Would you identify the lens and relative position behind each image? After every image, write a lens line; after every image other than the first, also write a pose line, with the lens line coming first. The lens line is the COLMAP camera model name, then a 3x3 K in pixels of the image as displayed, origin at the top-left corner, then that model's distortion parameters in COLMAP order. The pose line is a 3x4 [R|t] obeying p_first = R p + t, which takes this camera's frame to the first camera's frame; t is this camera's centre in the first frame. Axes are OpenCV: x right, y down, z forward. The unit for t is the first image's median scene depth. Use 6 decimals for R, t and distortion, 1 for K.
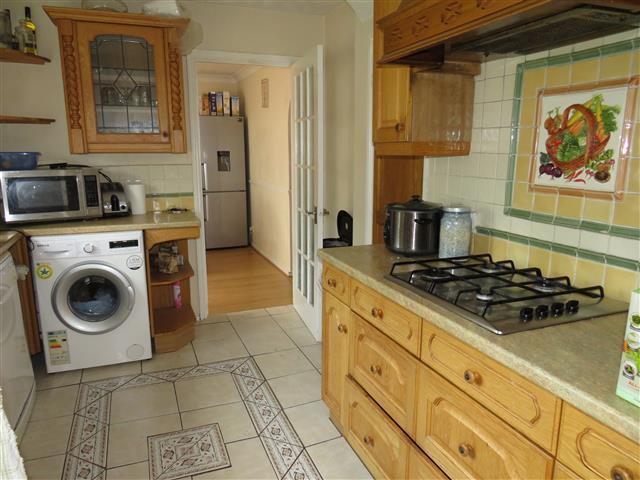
lens RADIAL K [[459.0, 0, 315.1], [0, 459.0, 241.1], [0, 0, 1]] dist [-0.011811, -0.005569]
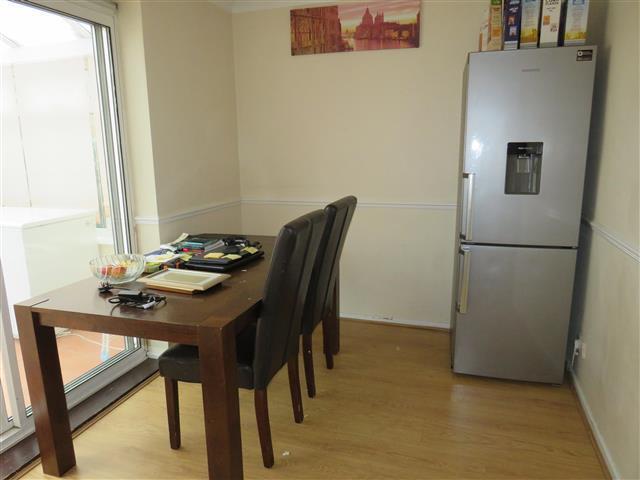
lens RADIAL K [[459.0, 0, 315.1], [0, 459.0, 241.1], [0, 0, 1]] dist [-0.011811, -0.005569]
pose [[0.778287, 0.123656, -0.615613, -0.091397], [-0.117061, 0.991803, 0.051225, -0.113272], [0.616901, 0.032196, 0.786382, 0.592751]]
